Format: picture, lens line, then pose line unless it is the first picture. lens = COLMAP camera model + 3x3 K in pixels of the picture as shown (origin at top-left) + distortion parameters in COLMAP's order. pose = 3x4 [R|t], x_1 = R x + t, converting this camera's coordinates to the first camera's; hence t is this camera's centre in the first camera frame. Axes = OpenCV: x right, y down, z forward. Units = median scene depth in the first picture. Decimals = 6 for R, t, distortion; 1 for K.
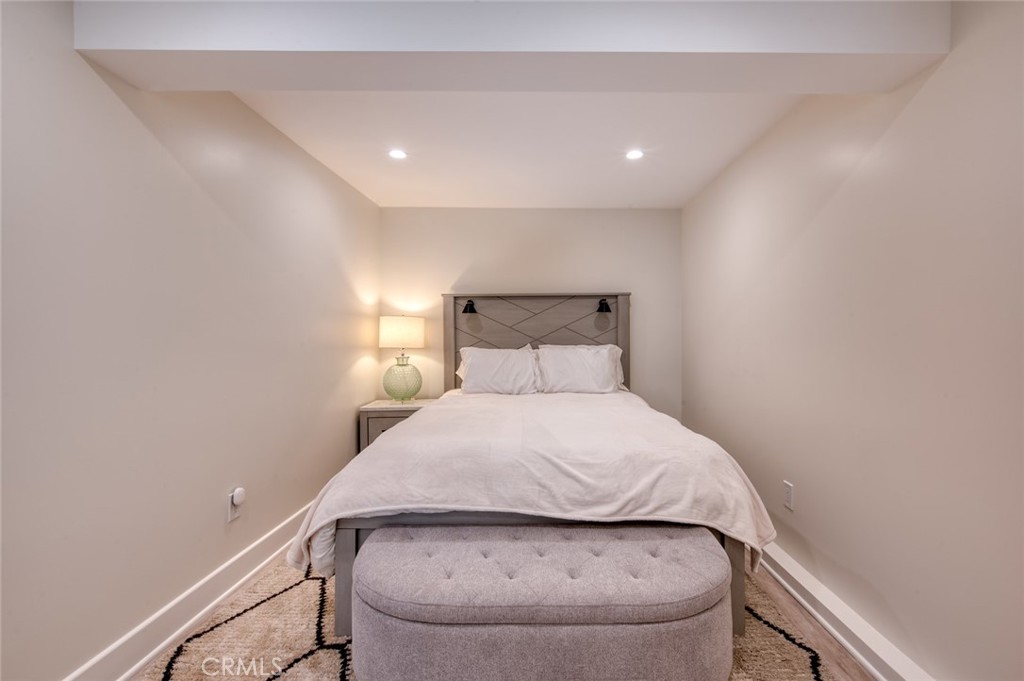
lens RADIAL K [[444.0, 0, 512.9], [0, 444.0, 335.0], [0, 0, 1]] dist [0.007362, -0.000180]
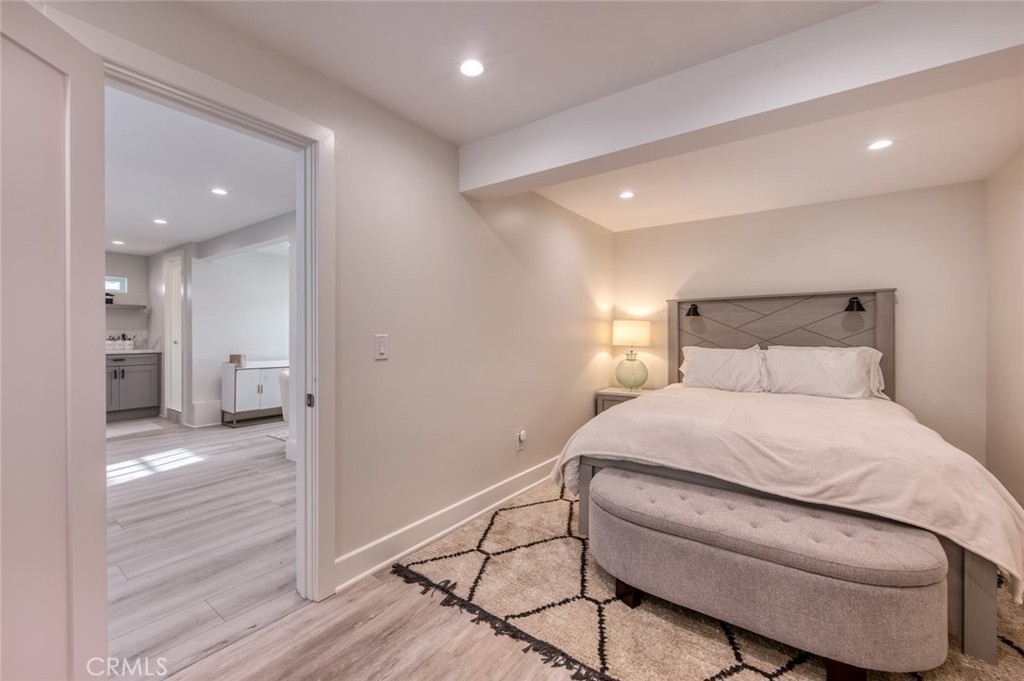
lens RADIAL K [[409.0, 0, 512.0], [0, 409.0, 340.5], [0, 0, 1]] dist [-0.020646, 0.000009]
pose [[0.855560, 0.010971, -0.517587, 0.099468], [-0.004054, 0.999887, 0.014493, -0.001701], [0.517687, -0.010301, 0.855508, -0.252278]]
